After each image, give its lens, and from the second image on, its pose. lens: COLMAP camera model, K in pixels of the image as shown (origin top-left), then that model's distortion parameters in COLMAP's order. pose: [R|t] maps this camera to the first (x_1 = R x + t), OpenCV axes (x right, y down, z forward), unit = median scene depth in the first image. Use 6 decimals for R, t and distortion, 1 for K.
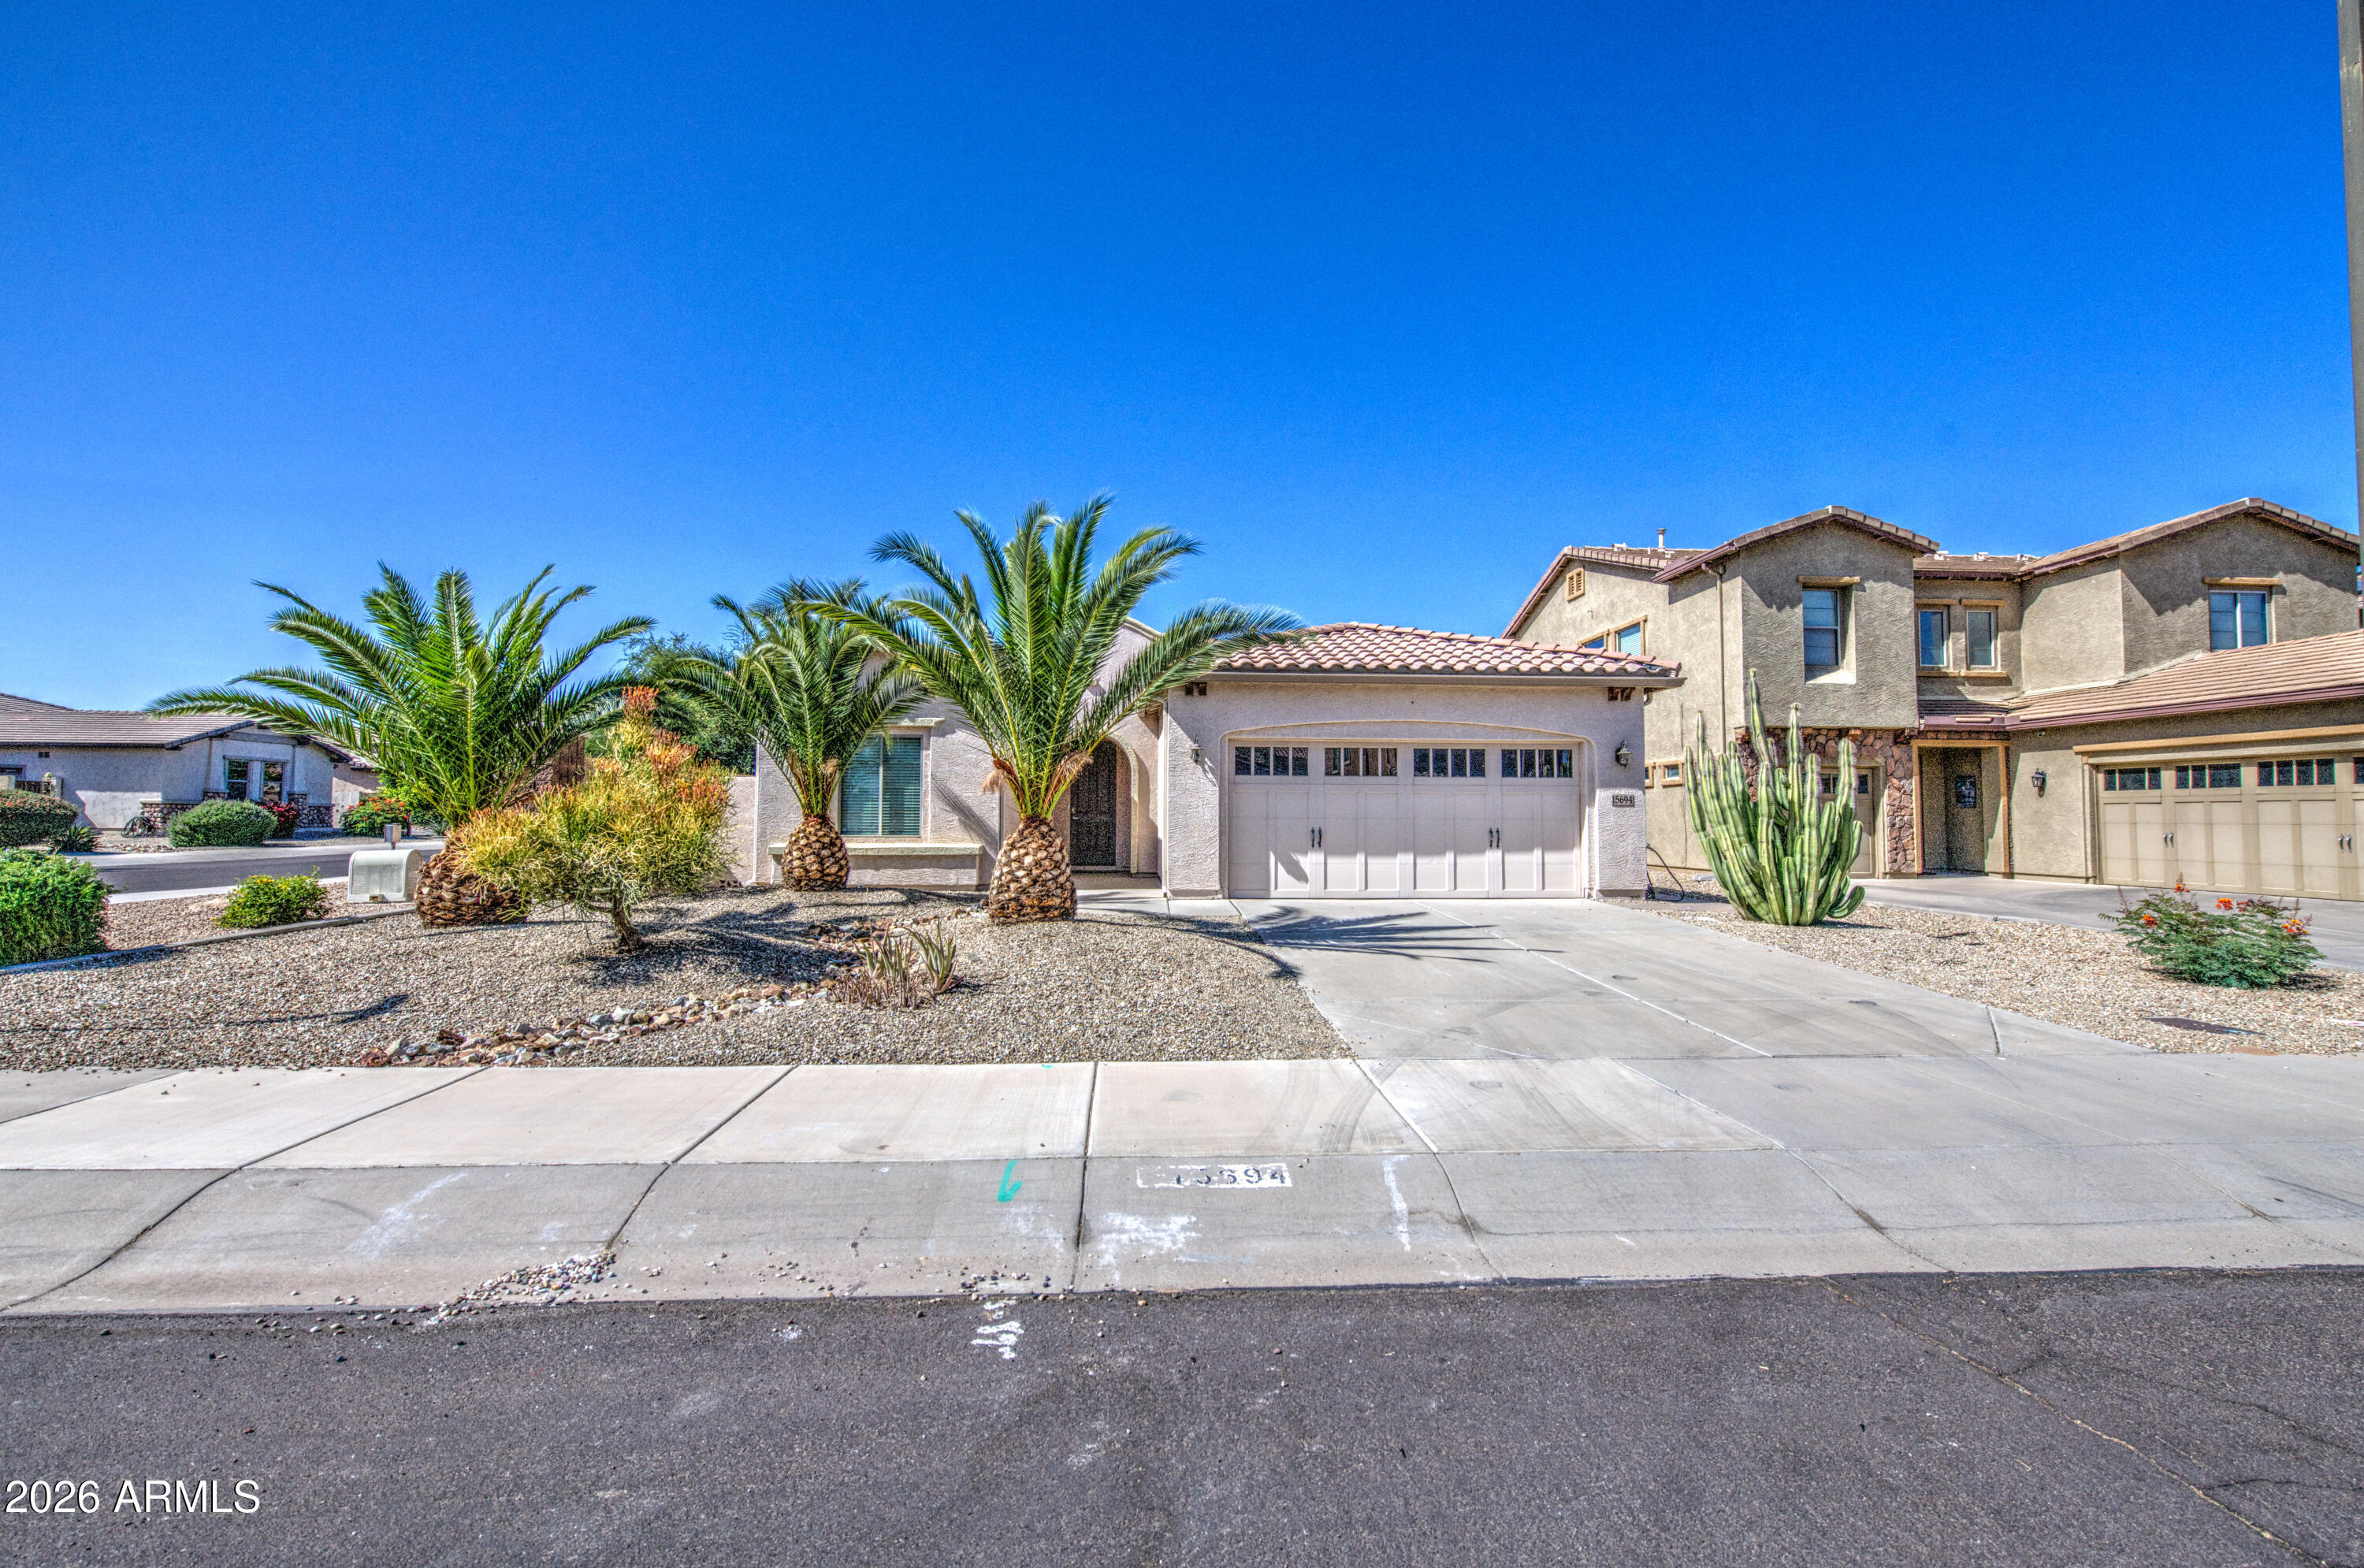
lens RADIAL K [[1014.7, 0, 1182.0], [0, 1014.7, 784.0], [0, 0, 1]] dist [-0.001543, -0.000326]
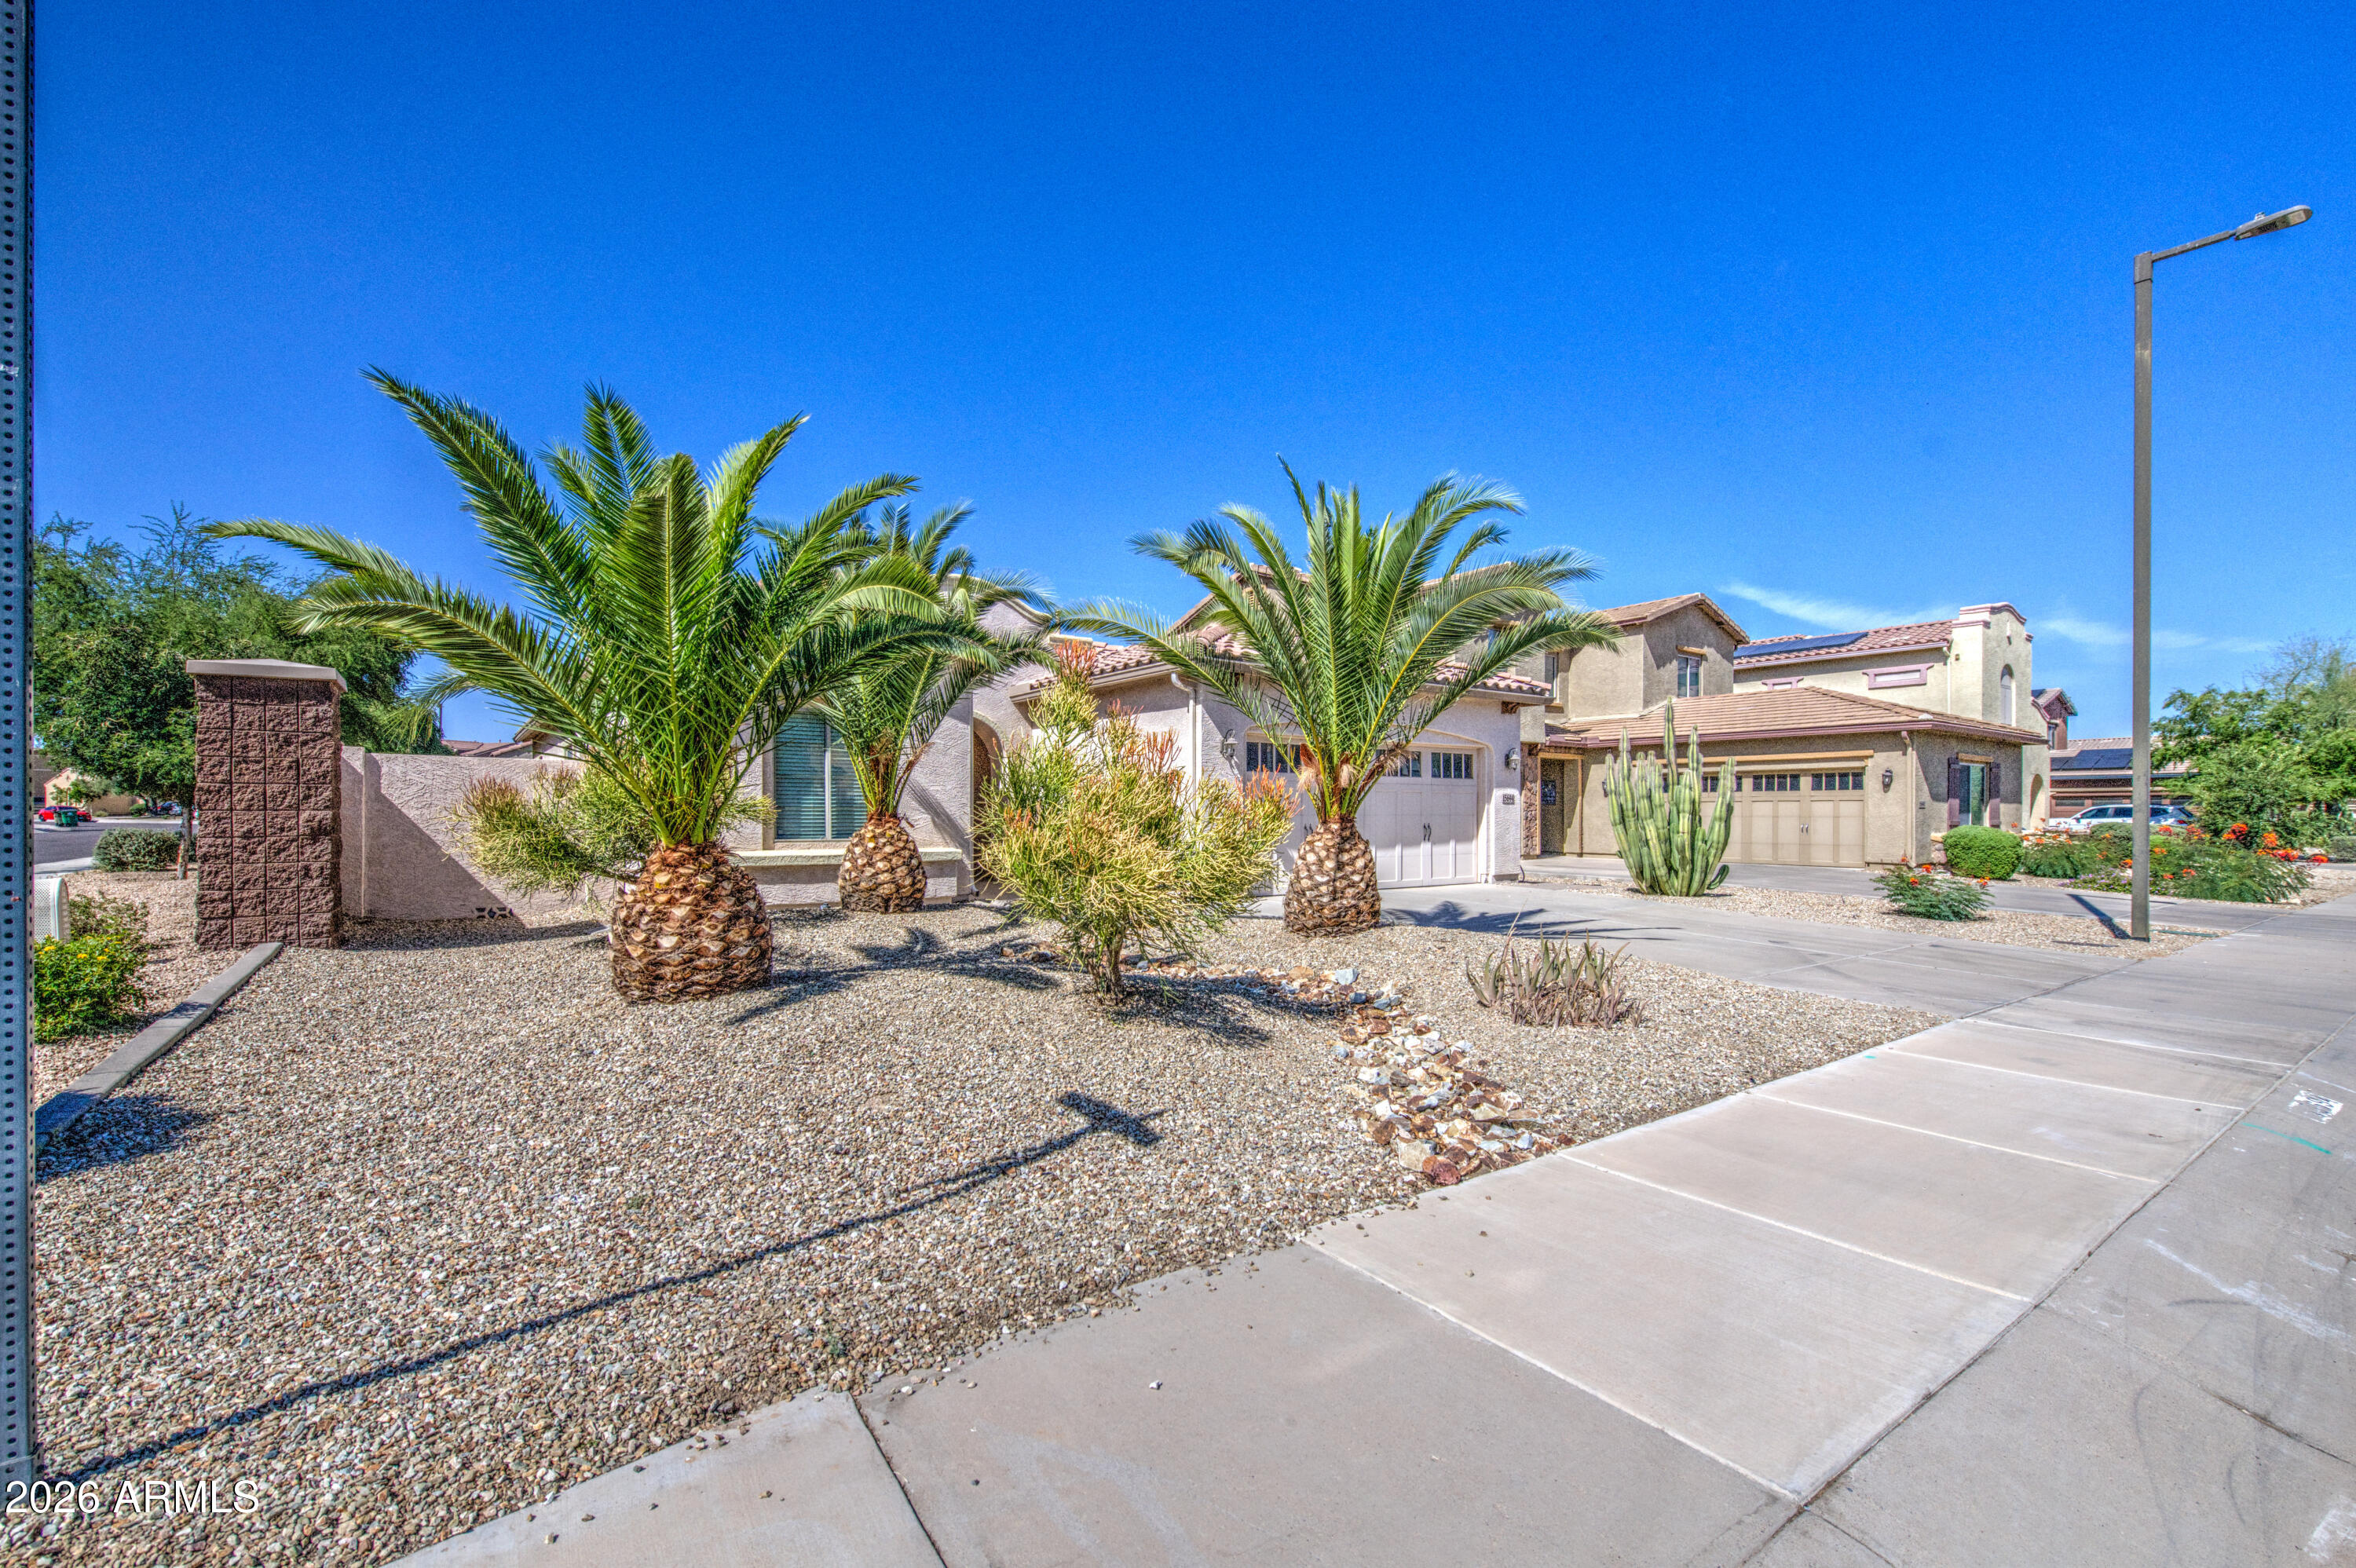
lens RADIAL K [[1012.4, 0, 1176.5], [0, 1012.4, 817.4], [0, 0, 1]] dist [0.000809, 0.000025]
pose [[0.849493, -0.004991, 0.527576, -0.499726], [-0.015335, 0.999299, 0.034146, 0.003245], [-0.527376, -0.037097, 0.848821, 0.201184]]
